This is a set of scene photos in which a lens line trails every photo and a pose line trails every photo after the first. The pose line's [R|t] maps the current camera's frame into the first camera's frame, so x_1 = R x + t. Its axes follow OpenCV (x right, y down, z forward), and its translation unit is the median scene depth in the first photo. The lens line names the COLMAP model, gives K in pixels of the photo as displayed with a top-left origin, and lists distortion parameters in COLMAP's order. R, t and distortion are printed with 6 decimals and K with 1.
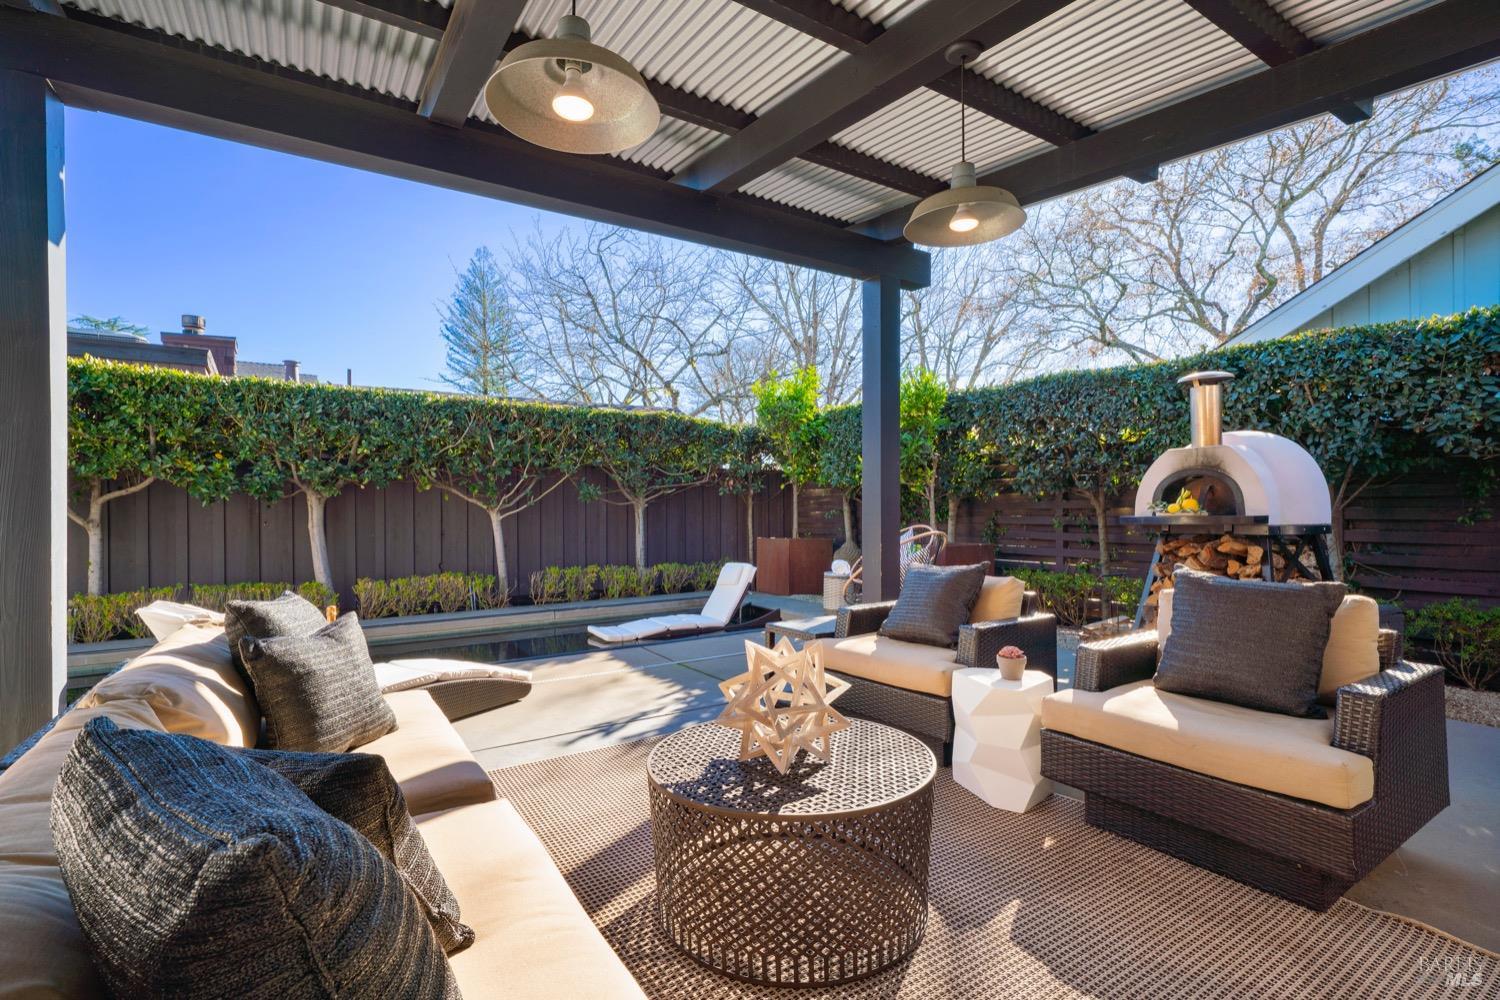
lens RADIAL K [[710.4, 0, 748.6], [0, 710.4, 501.6], [0, 0, 1]] dist [0.002638, 0.000373]
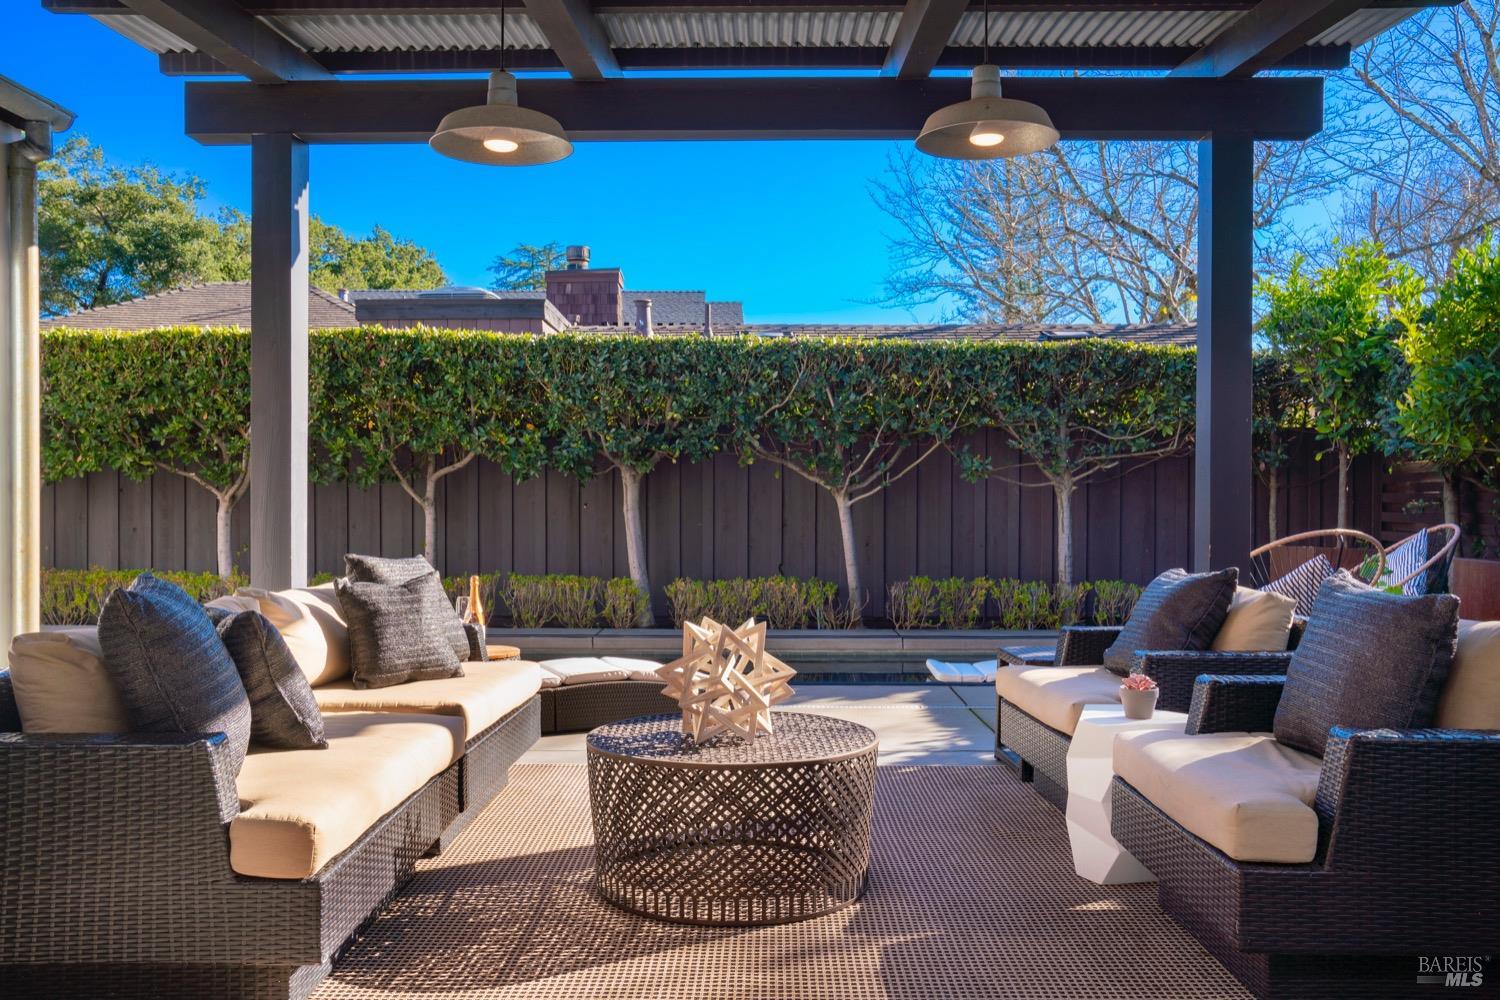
lens RADIAL K [[1294.1, 0, 751.3], [0, 1294.1, 500.5], [0, 0, 1]] dist [-0.055738, -0.002691]
pose [[0.826156, 0.012009, -0.563313, 0.340909], [-0.005433, 0.999896, 0.013347, 0.003624], [0.563415, -0.007966, 0.826136, -0.141191]]
